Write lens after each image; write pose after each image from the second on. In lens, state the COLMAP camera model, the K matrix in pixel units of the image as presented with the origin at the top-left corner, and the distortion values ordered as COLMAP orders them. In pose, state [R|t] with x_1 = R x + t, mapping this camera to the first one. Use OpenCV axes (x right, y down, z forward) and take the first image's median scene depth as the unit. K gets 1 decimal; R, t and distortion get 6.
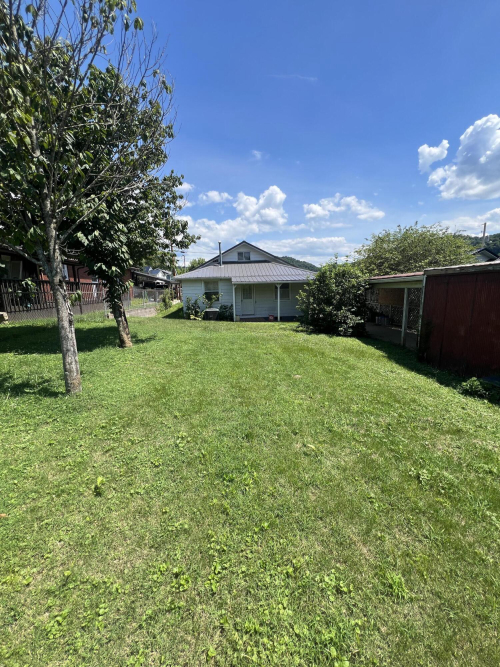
lens RADIAL K [[267.0, 0, 244.3], [0, 267.0, 342.2], [0, 0, 1]] dist [0.006828, -0.000514]
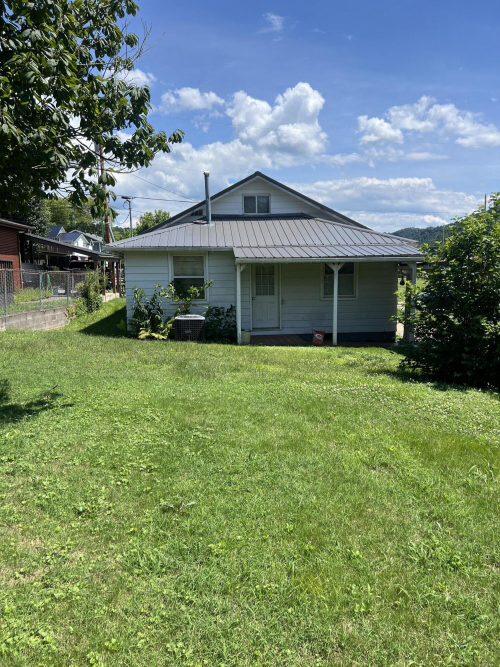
lens RADIAL K [[505.1, 0, 252.1], [0, 505.1, 326.9], [0, 0, 1]] dist [0.044468, -0.034980]
pose [[0.999638, 0.011521, 0.024300, -0.029955], [-0.009343, 0.996083, -0.087924, -0.025911], [-0.025218, 0.087665, 0.995831, 0.118087]]
